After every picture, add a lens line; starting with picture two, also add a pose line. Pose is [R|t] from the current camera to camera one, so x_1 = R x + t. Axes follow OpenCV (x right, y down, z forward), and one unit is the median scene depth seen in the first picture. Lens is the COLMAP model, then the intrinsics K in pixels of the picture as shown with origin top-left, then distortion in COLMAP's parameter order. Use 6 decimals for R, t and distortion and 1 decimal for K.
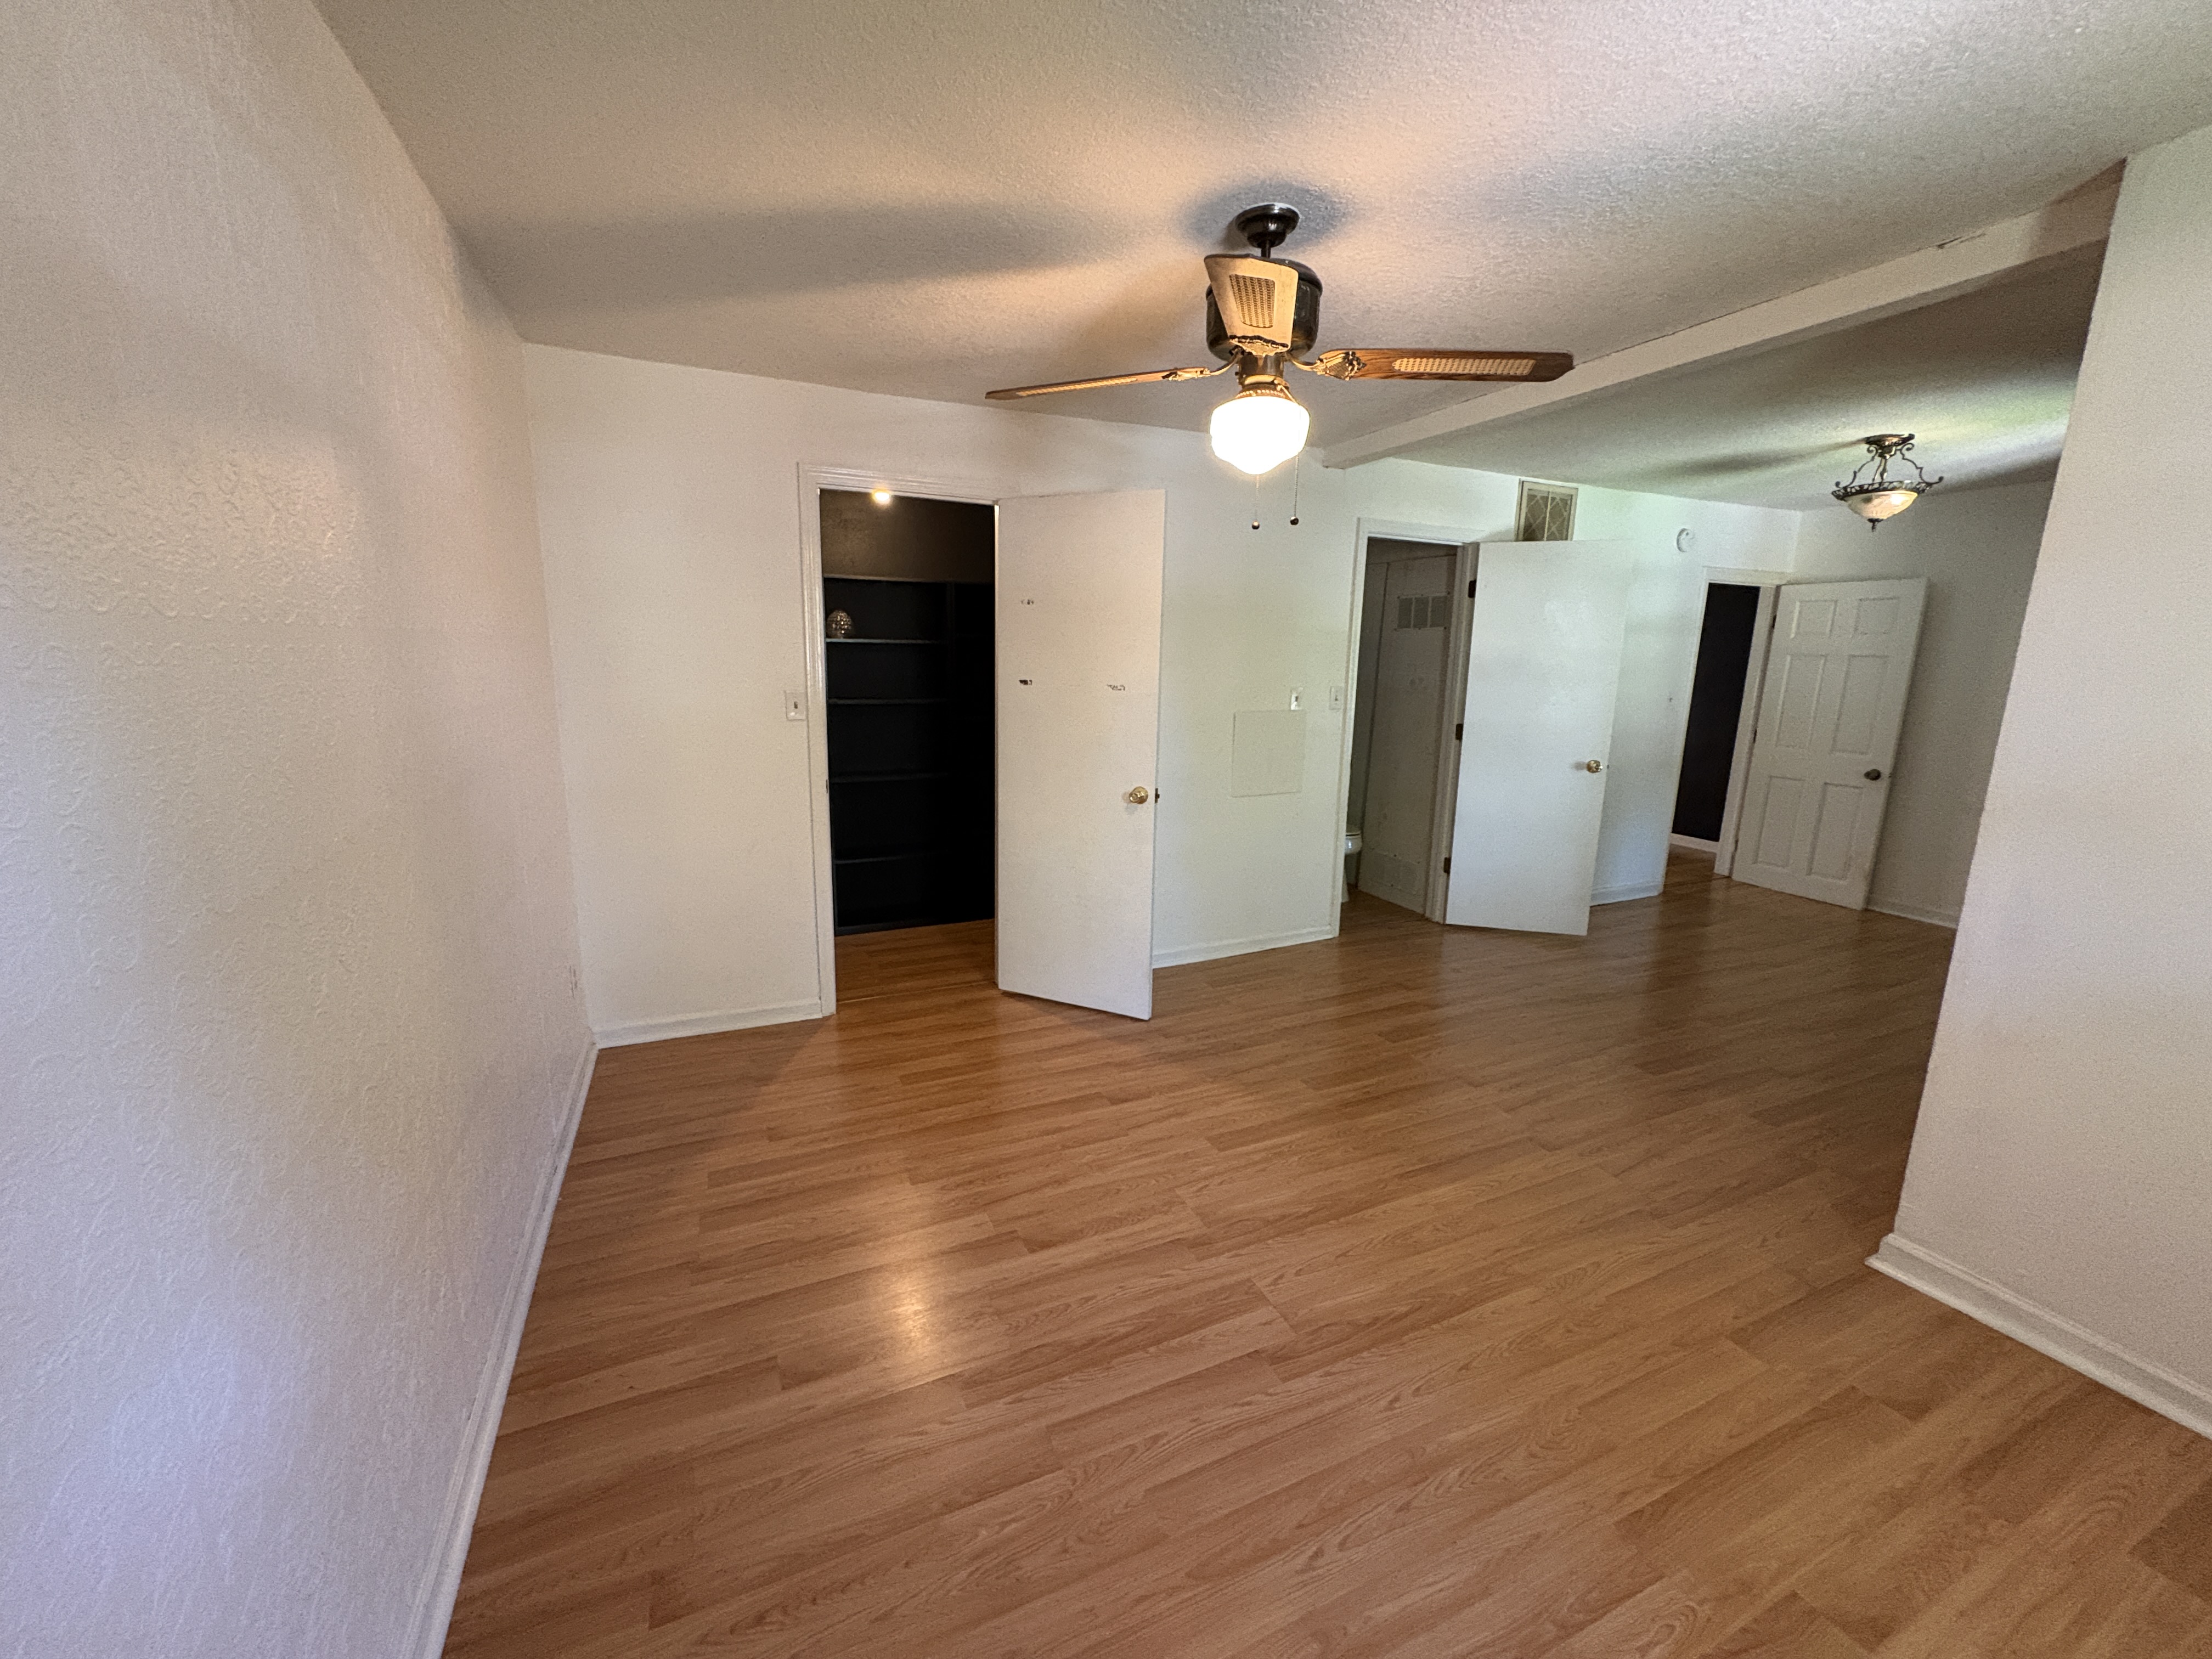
lens RADIAL K [[879.7, 0, 1104.7], [0, 879.7, 830.8], [0, 0, 1]] dist [0.003573, -0.000504]
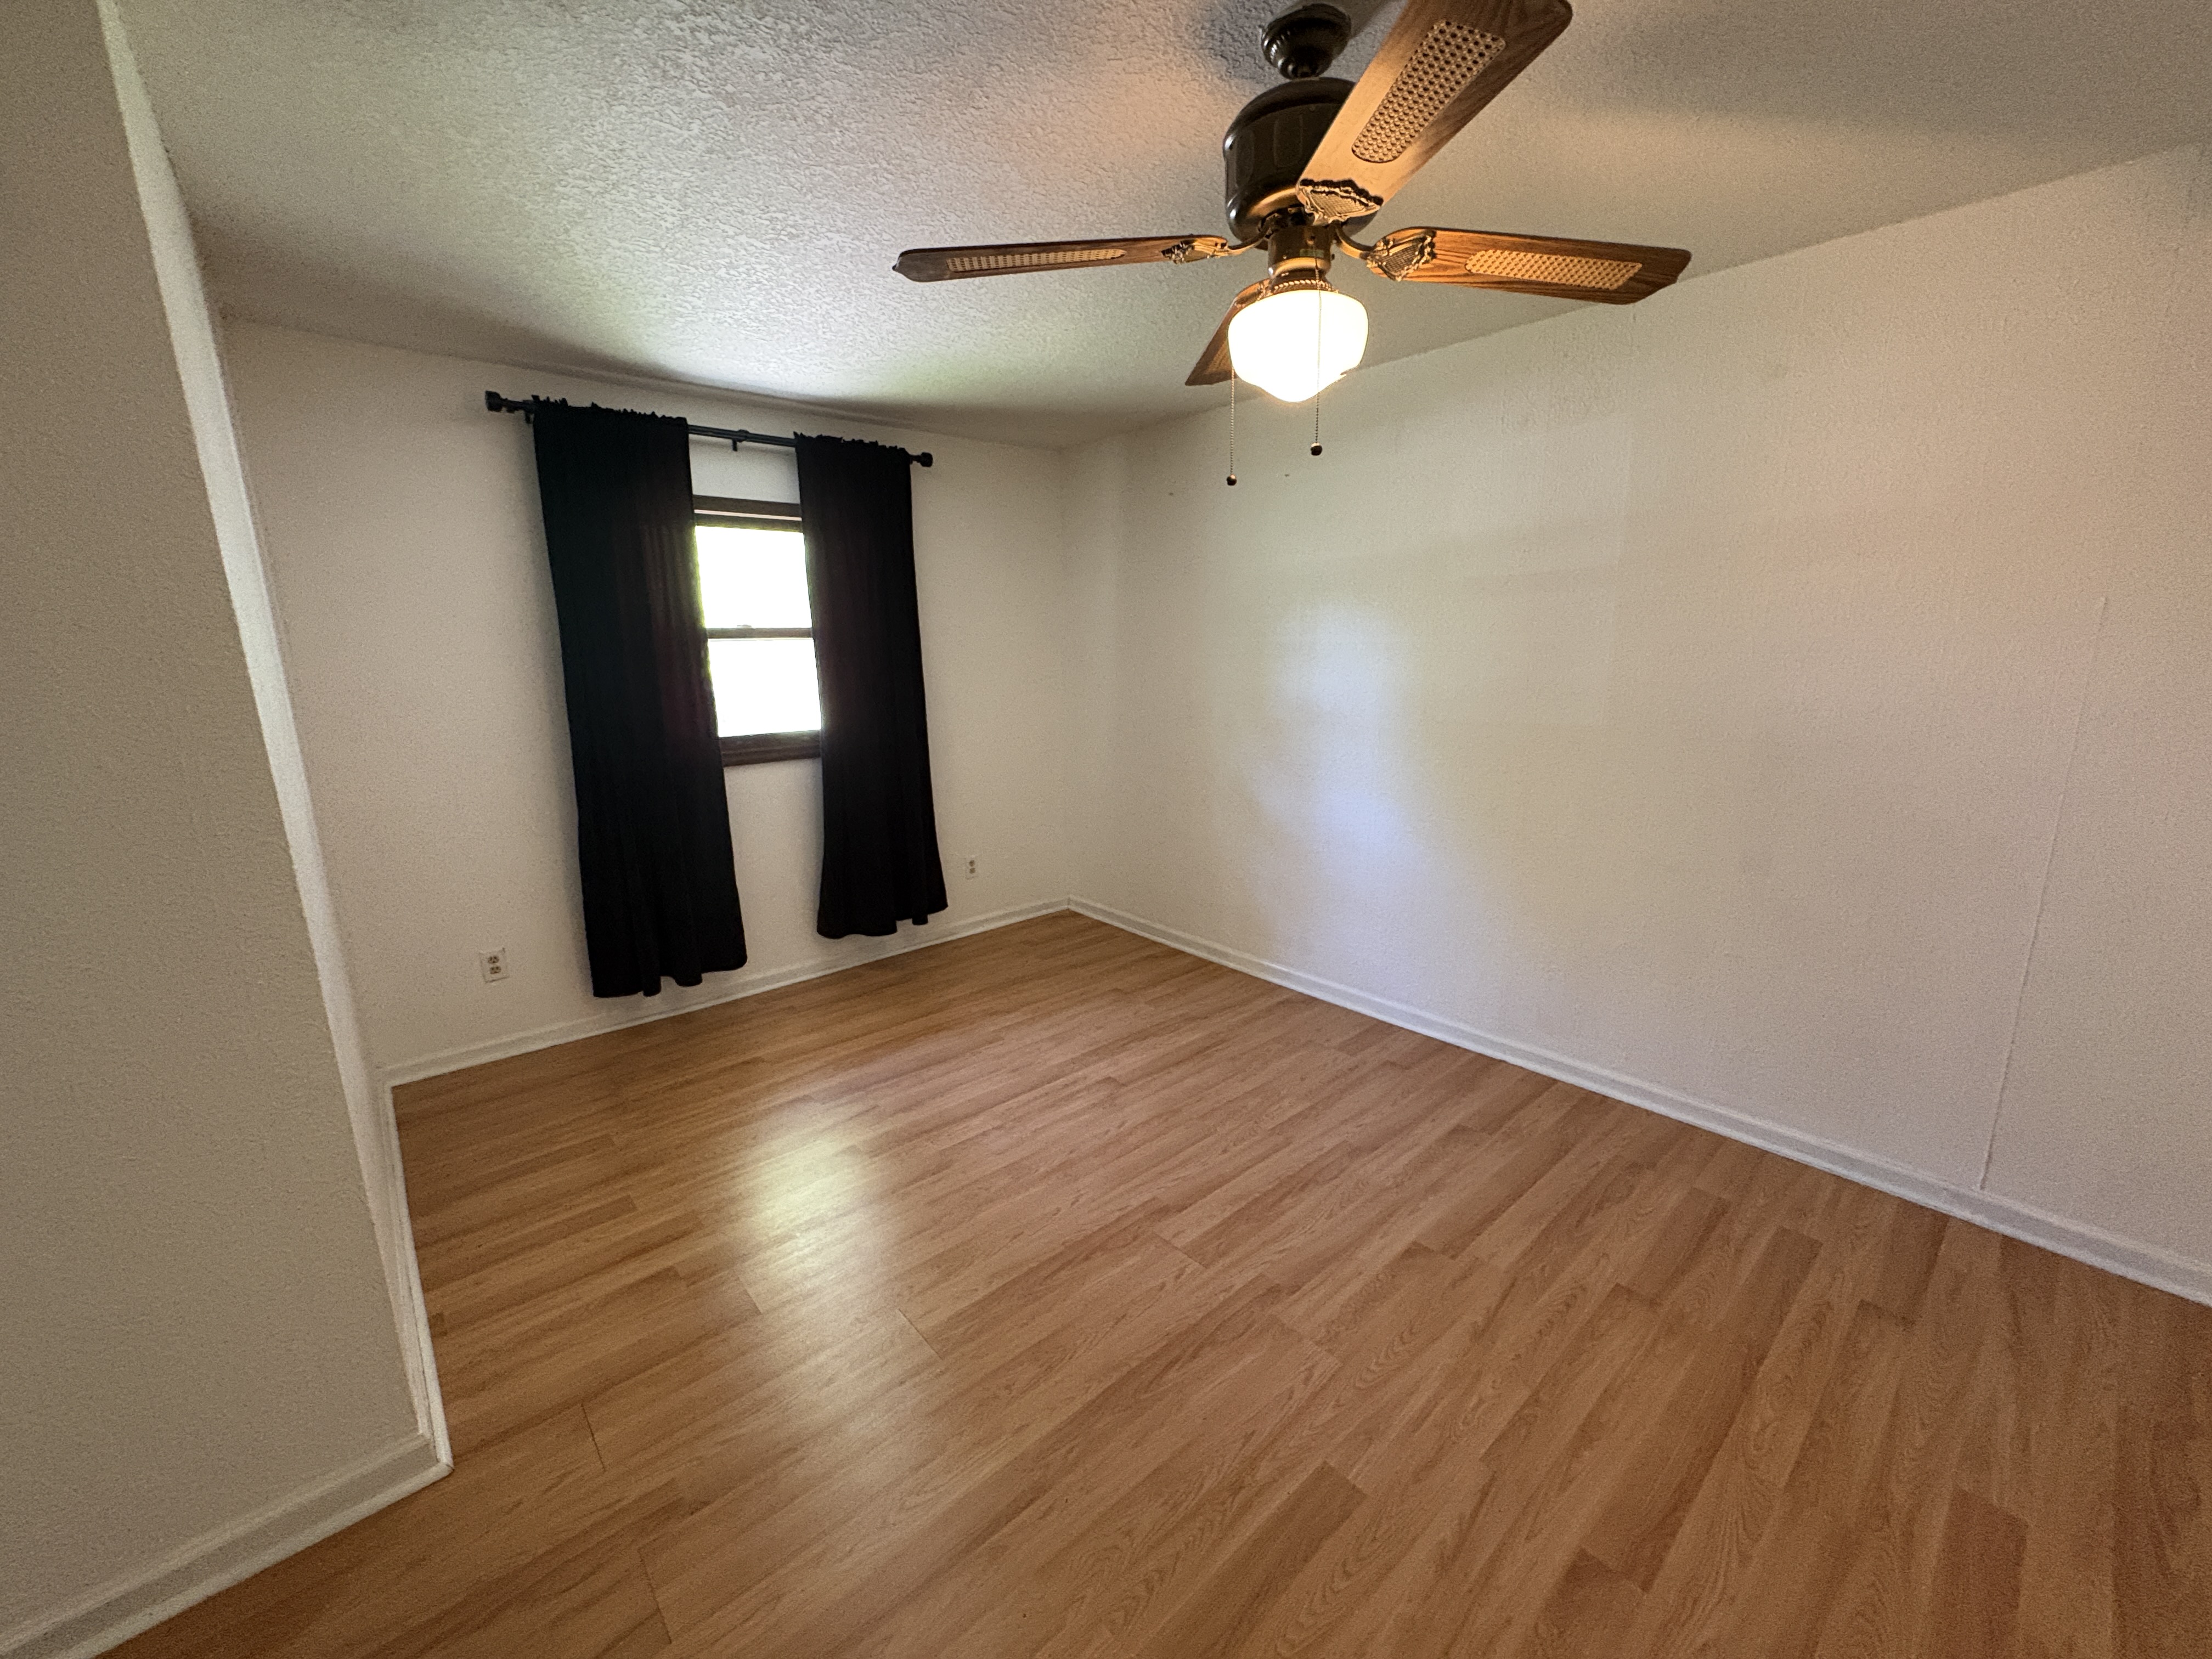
lens RADIAL K [[879.7, 0, 1106.1], [0, 879.7, 829.5], [0, 0, 1]] dist [0.003573, -0.000504]
pose [[-0.956415, 0.064858, -0.284718, 0.523556], [-0.053322, 0.919840, 0.388654, -0.336545], [0.287102, 0.386896, -0.876290, 1.639660]]
